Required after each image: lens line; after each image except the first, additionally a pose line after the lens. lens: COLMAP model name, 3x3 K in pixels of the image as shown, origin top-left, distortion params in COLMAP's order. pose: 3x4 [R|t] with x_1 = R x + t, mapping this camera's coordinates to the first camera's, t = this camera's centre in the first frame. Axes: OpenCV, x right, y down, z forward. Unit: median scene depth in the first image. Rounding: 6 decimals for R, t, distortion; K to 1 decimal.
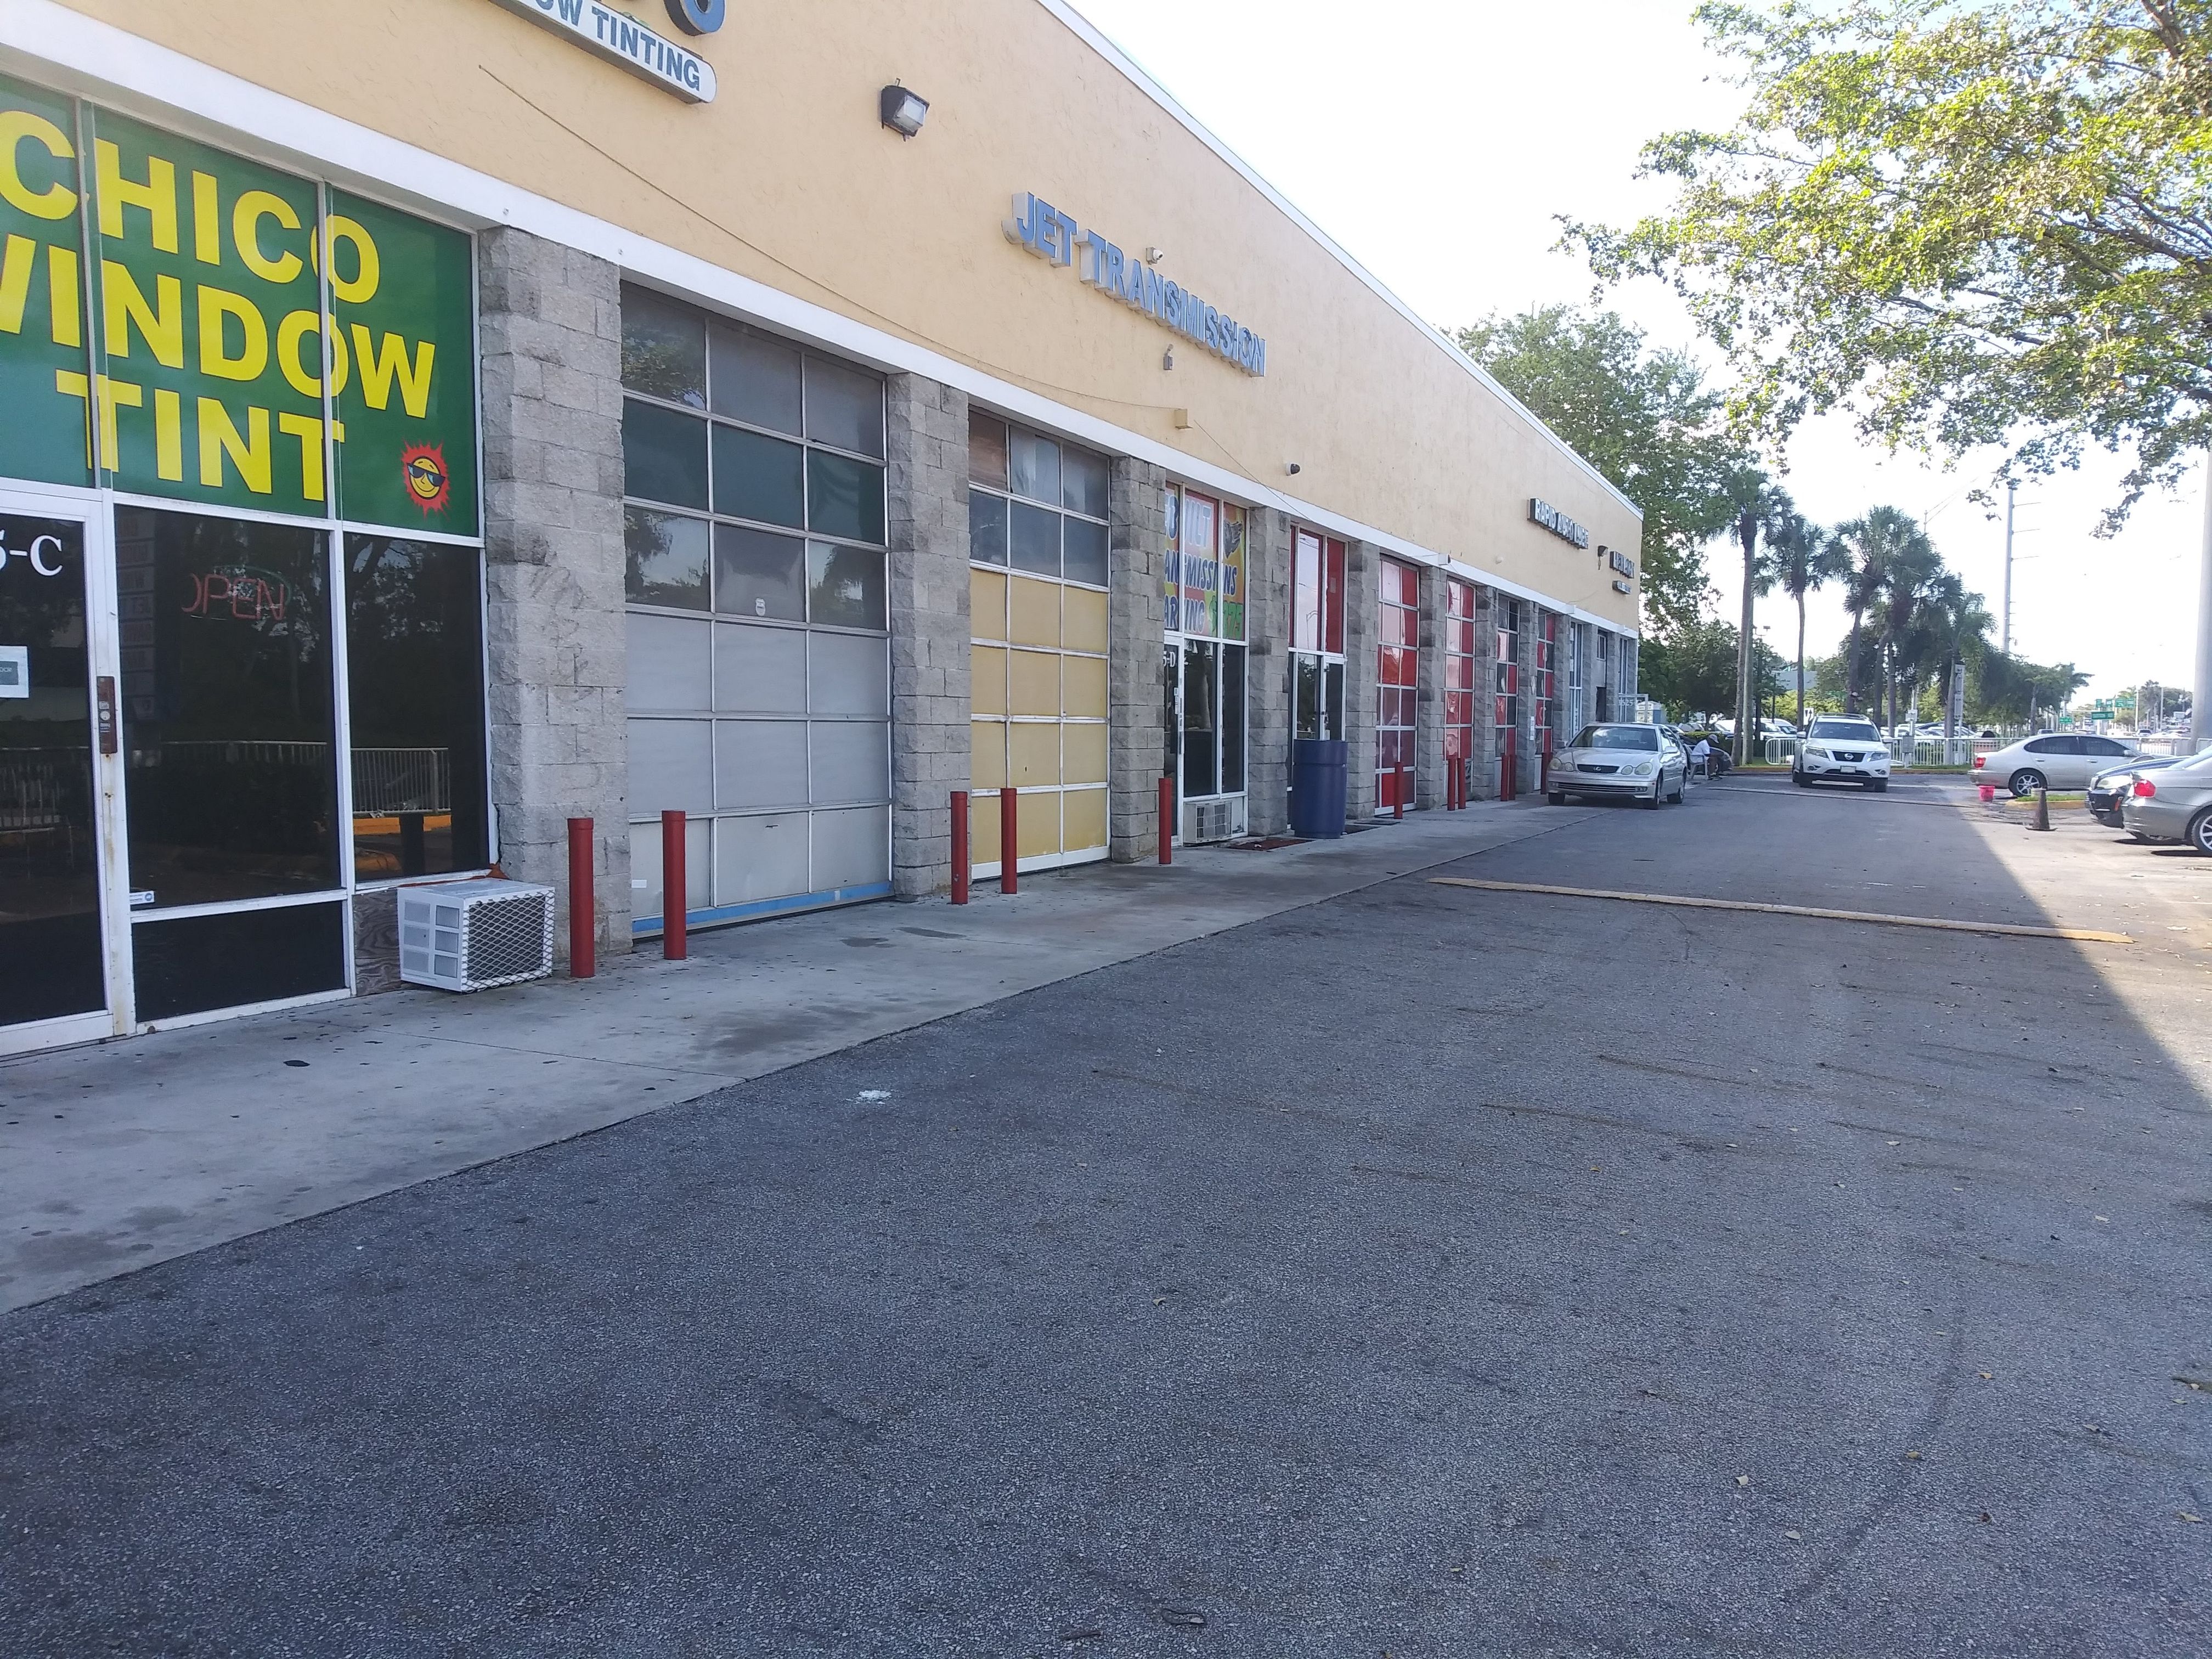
lens RADIAL K [[1715.9, 0, 1106.0], [0, 1715.9, 829.5], [0, 0, 1]] dist [-0.005879, -0.003084]
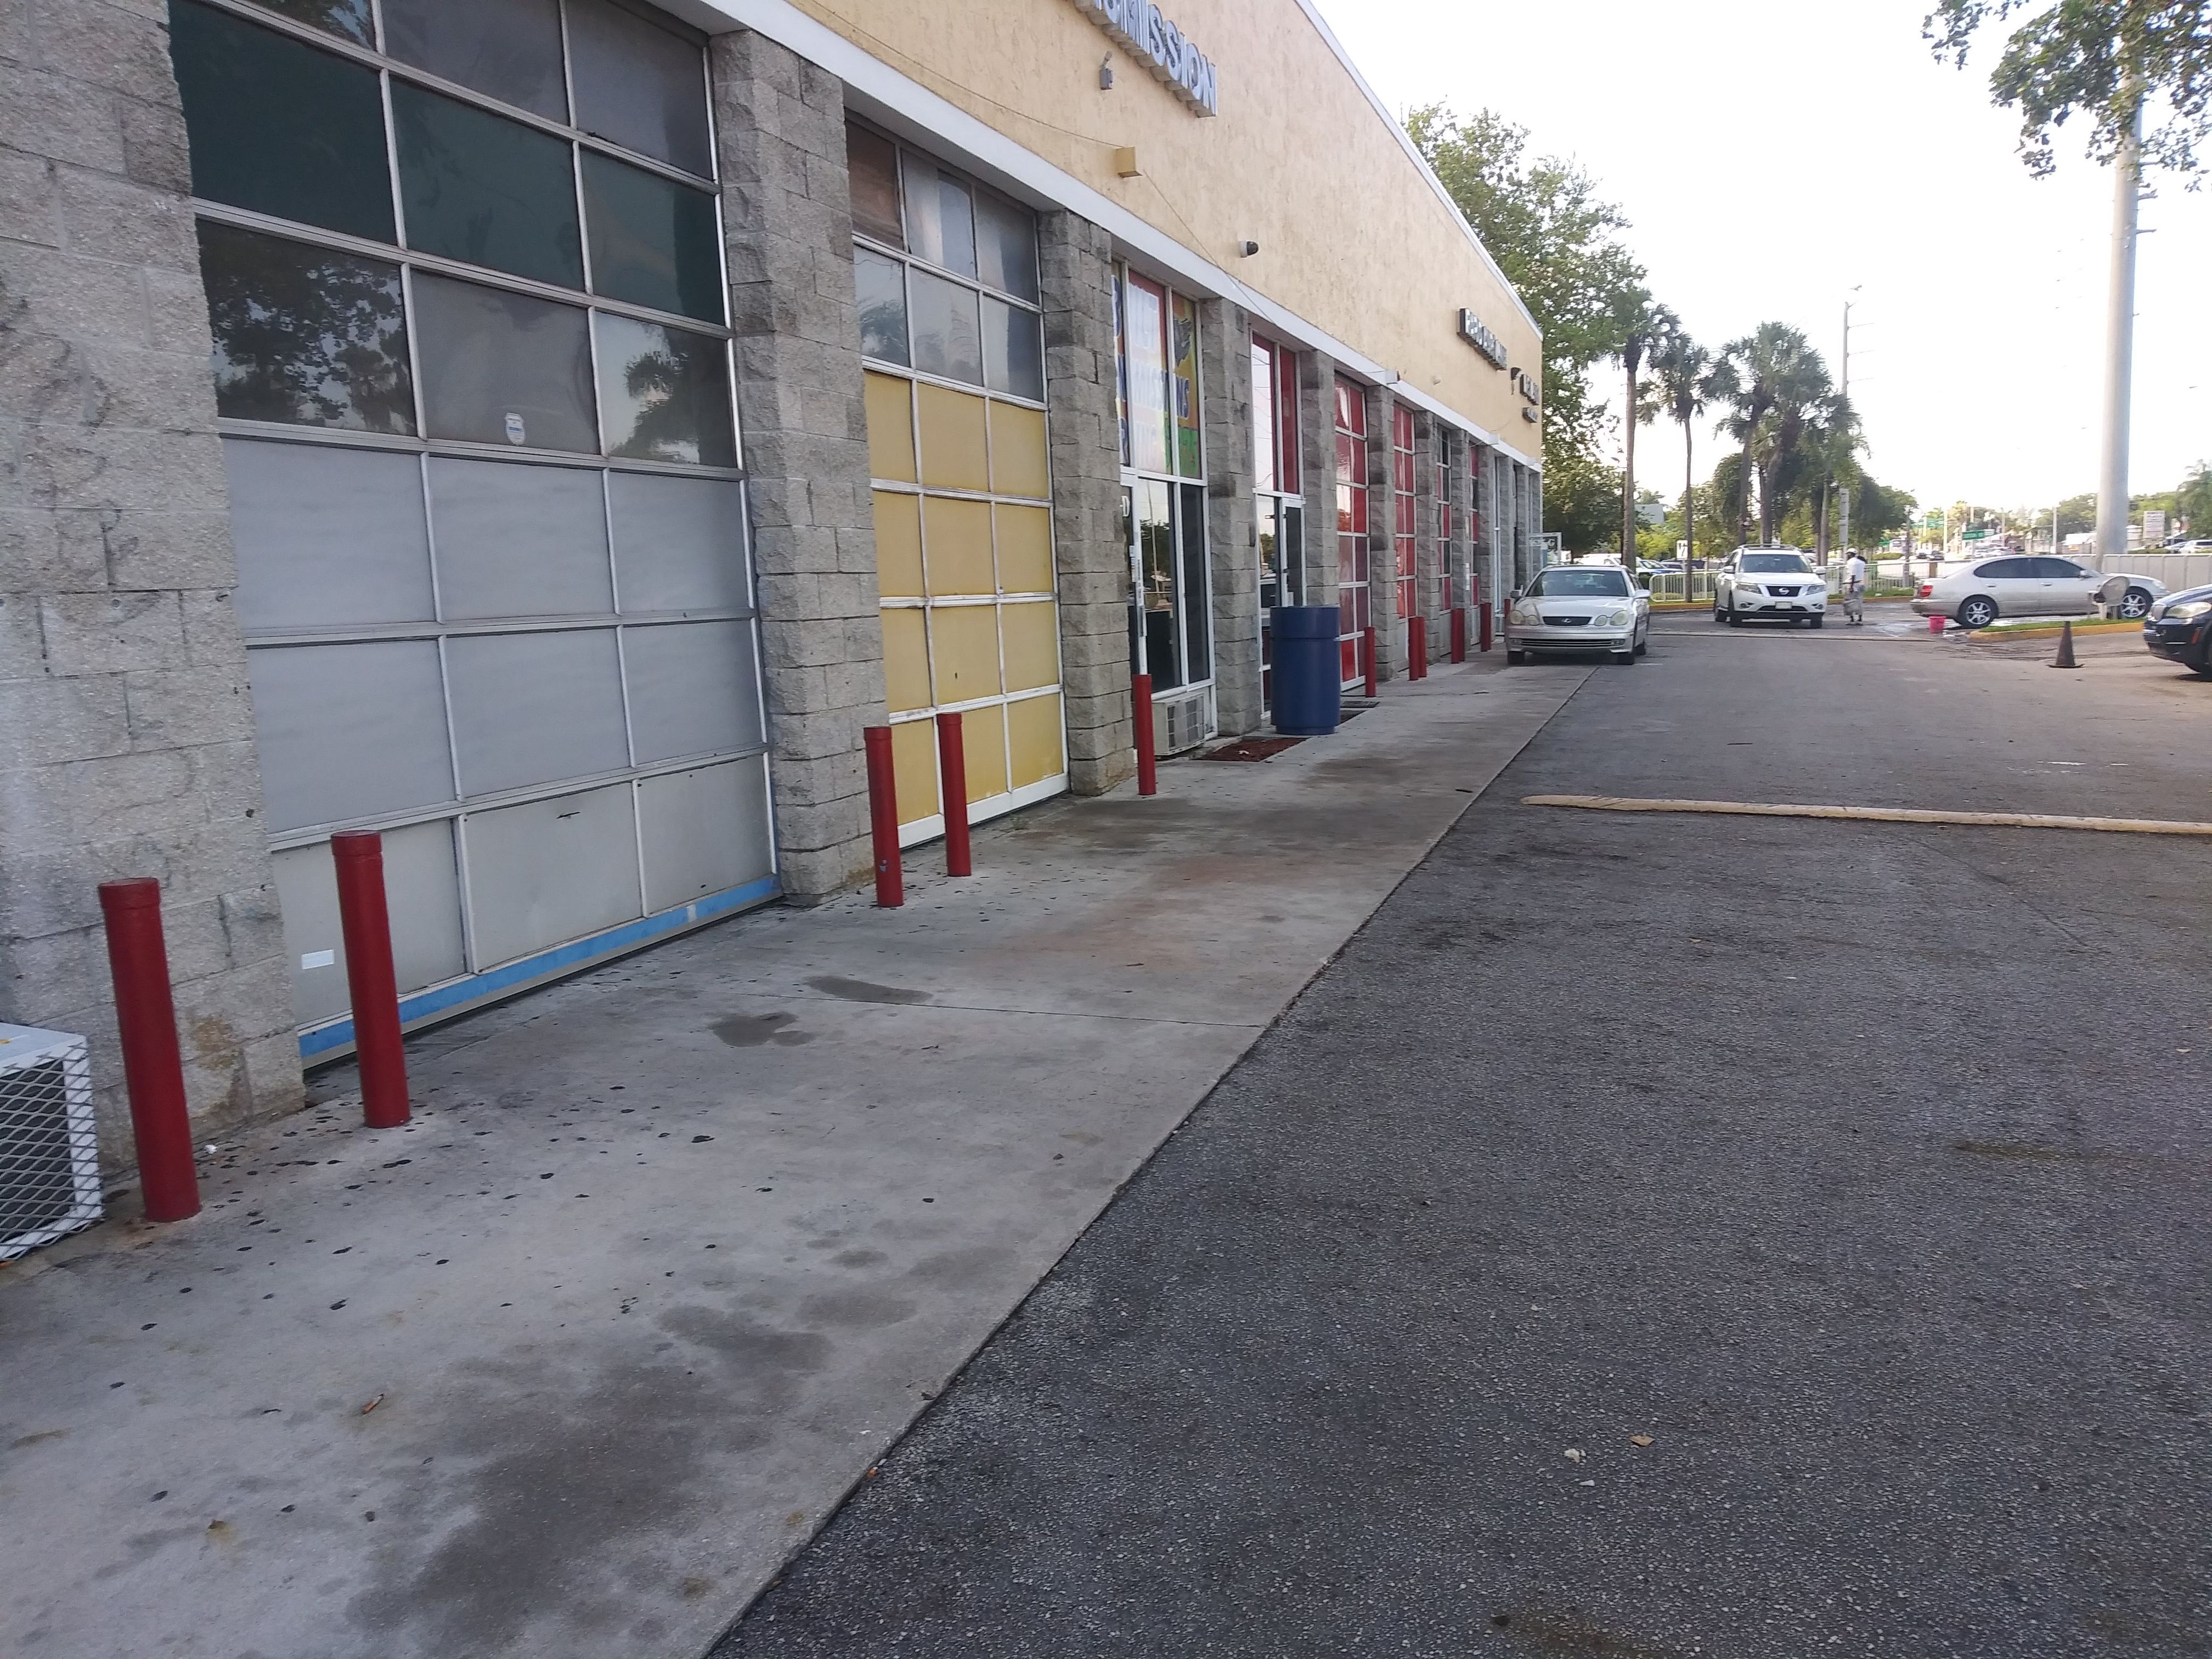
lens RADIAL K [[1767.0, 0, 1111.3], [0, 1767.0, 870.6], [0, 0, 1]] dist [-0.028881, -0.005449]
pose [[0.994491, -0.064517, 0.082620, -0.043346], [0.056302, 0.993575, 0.098174, -0.021302], [-0.088423, -0.092982, 0.991734, 0.267951]]
